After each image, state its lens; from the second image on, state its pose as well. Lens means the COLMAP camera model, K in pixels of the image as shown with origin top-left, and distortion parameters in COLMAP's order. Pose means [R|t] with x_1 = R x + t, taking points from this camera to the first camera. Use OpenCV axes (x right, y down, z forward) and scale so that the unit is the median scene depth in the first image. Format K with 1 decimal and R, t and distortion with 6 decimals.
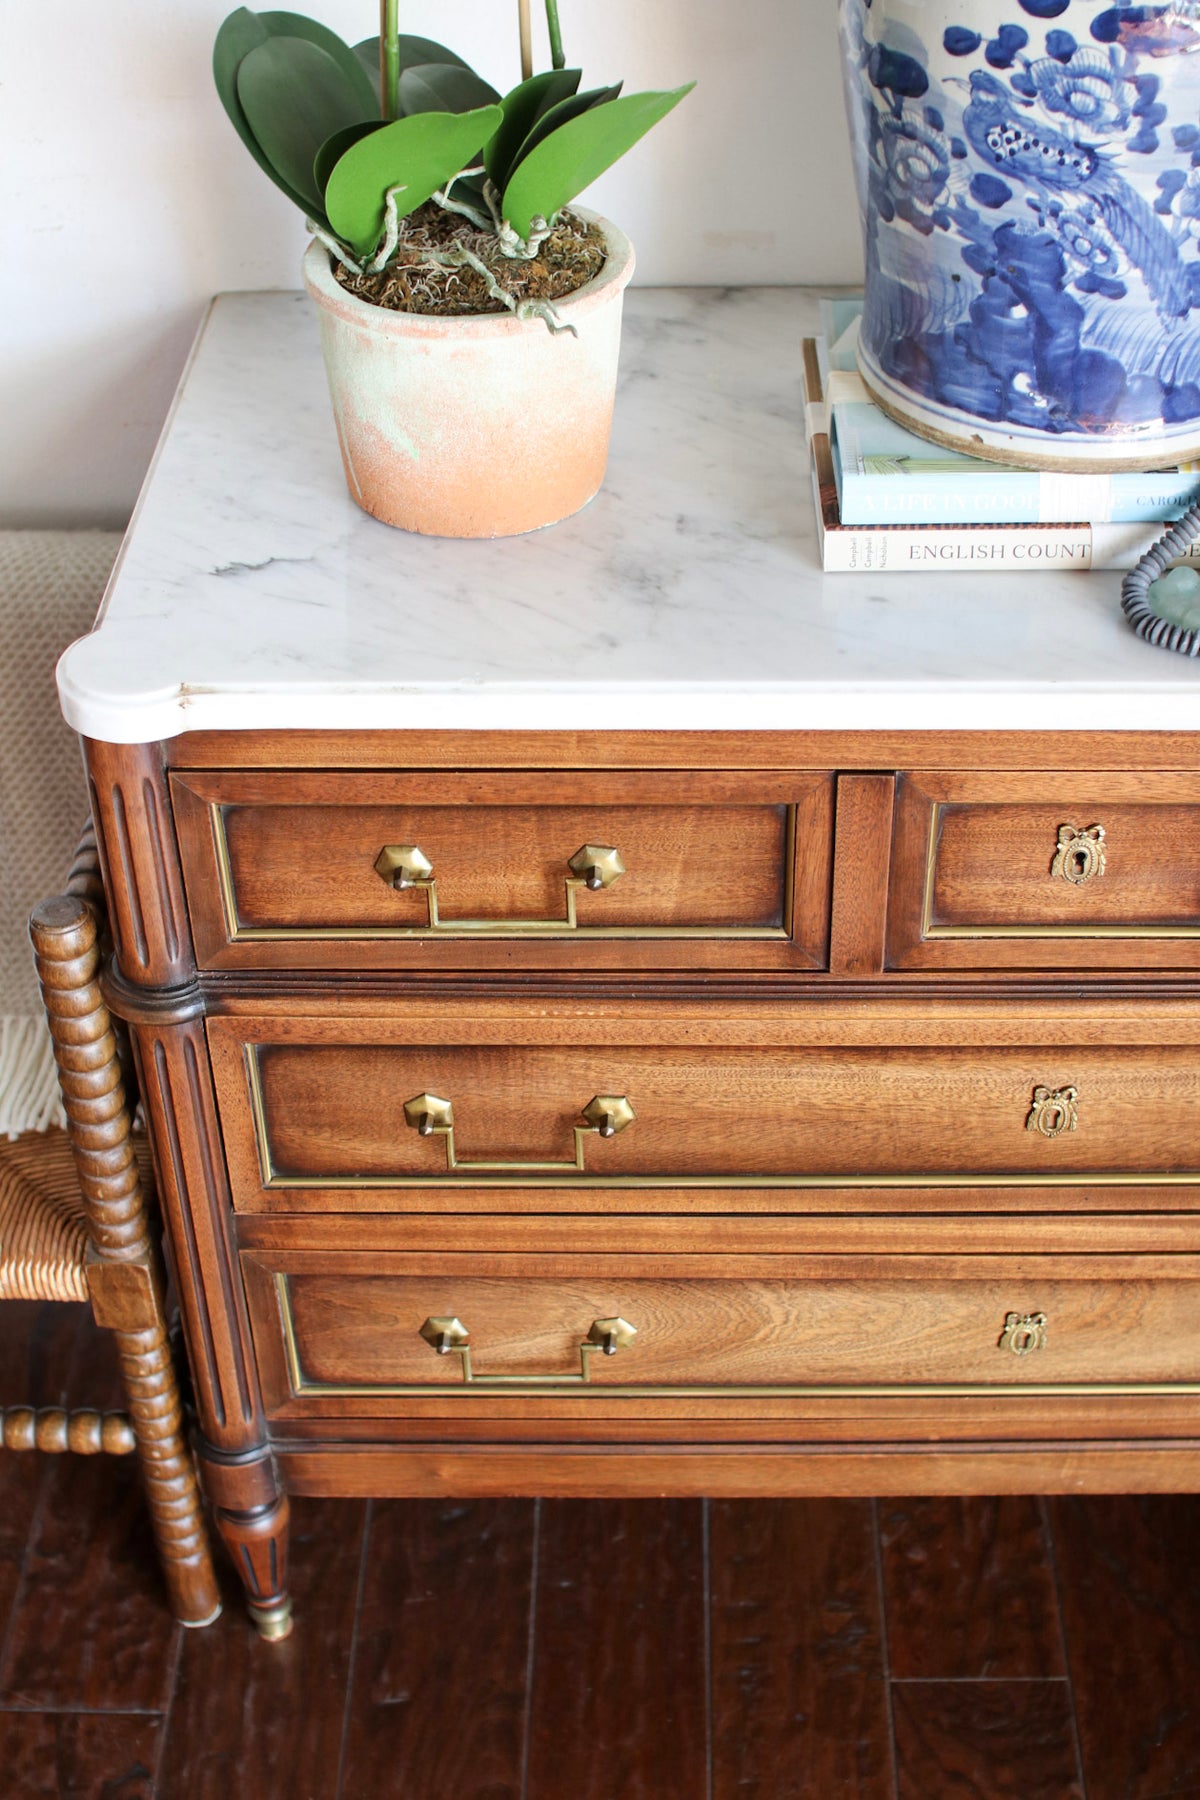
lens RADIAL K [[2557.9, 0, 600.0], [0, 2557.9, 900.0], [0, 0, 1]] dist [-0.176458, 0.224548]
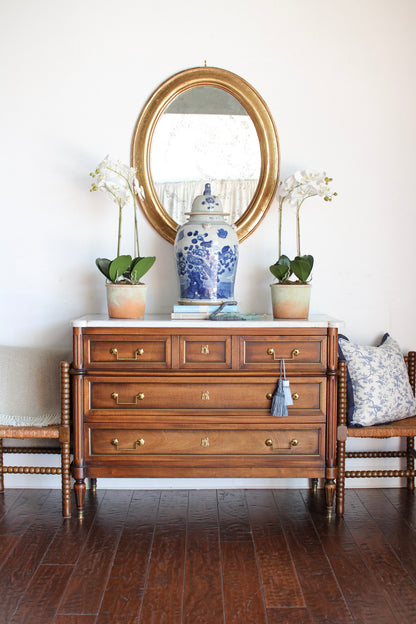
lens RADIAL K [[886.7, 0, 208.0], [0, 886.7, 312.0], [0, 0, 1]] dist [-0.176458, 0.224548]
pose [[0.999285, 0.021996, 0.030765, 0.113239], [-0.000525, 0.821459, -0.570267, 1.339561], [-0.037816, 0.569843, 0.820883, -1.164953]]
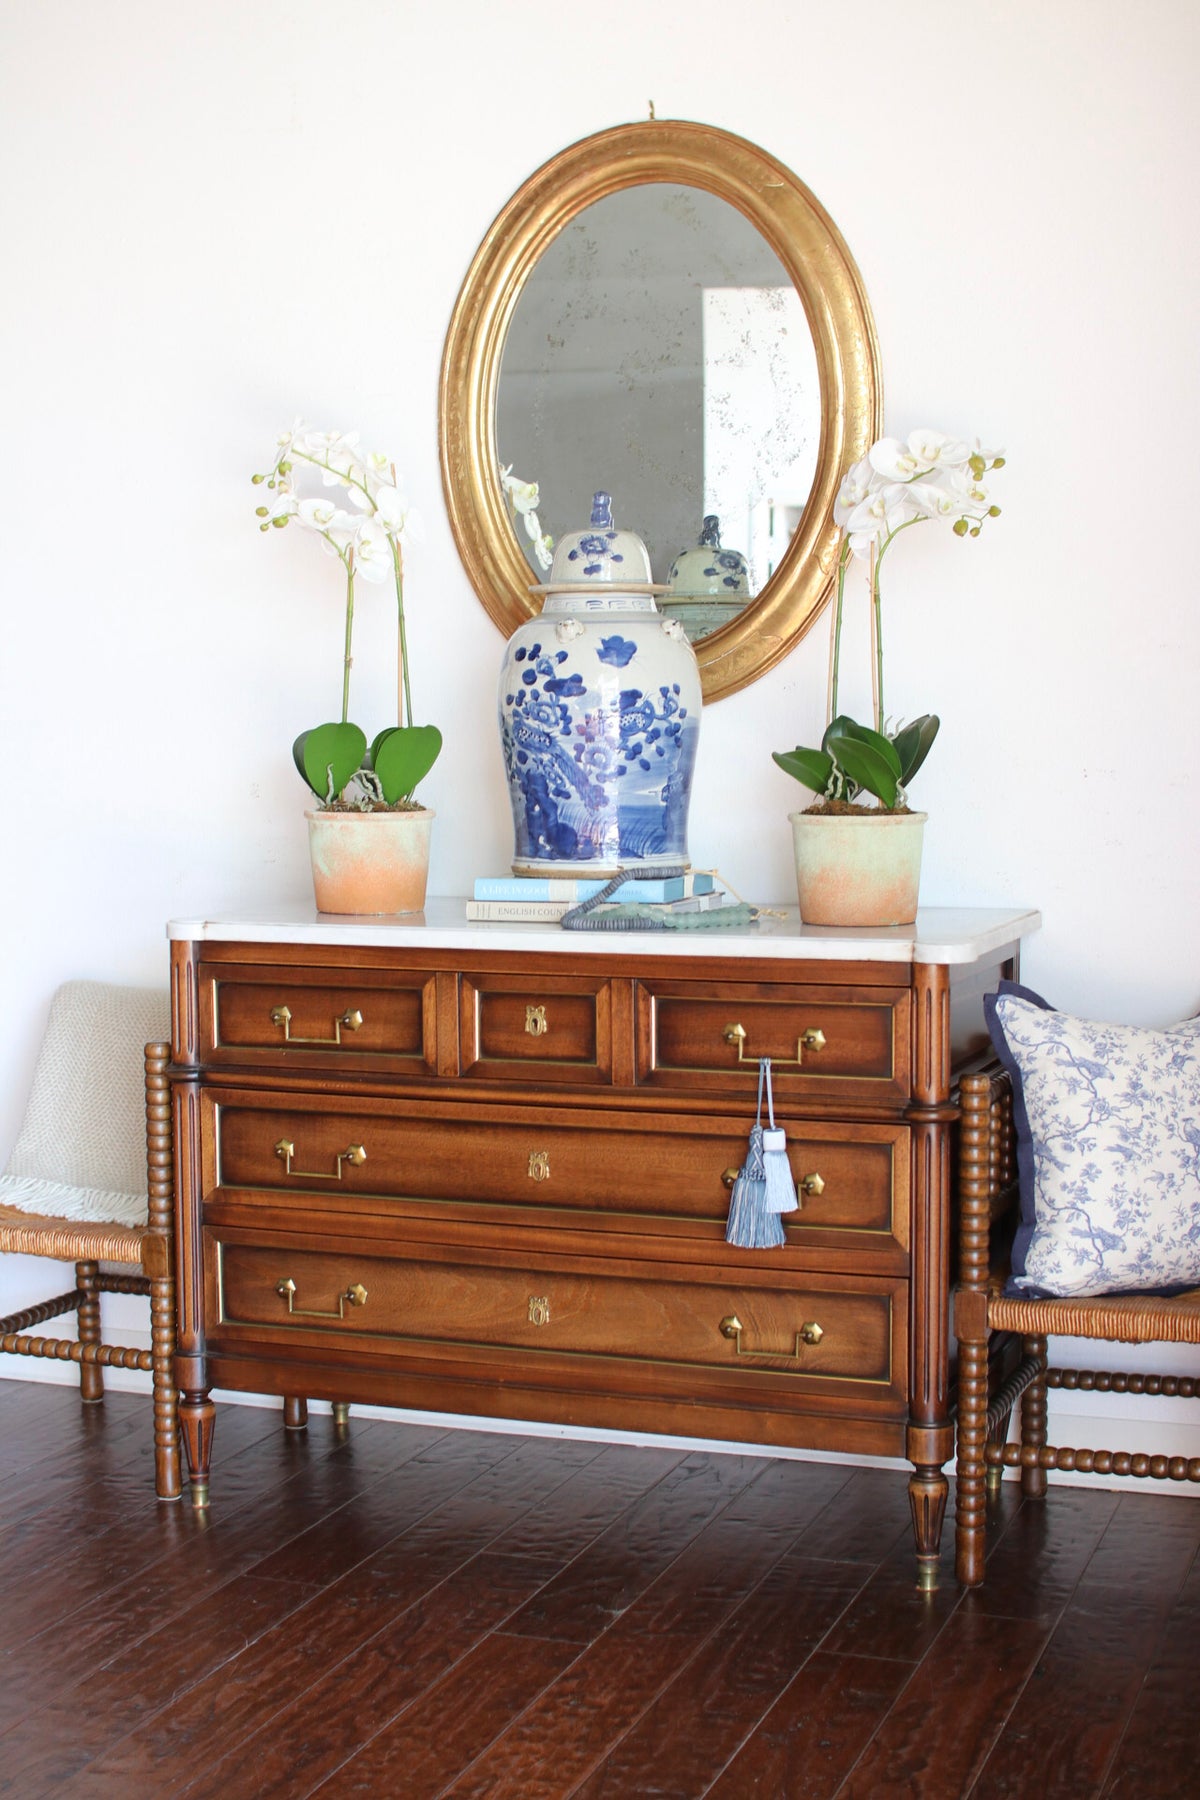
lens RADIAL K [[2510.4, 0, 600.0], [0, 2510.4, 900.0], [0, 0, 1]] dist [-0.178419, 0.237143]
pose [[0.943309, 0.039833, -0.329516, 0.985005], [-0.214061, 0.831730, -0.512253, 1.044255], [0.253664, 0.553749, 0.793106, -0.871789]]
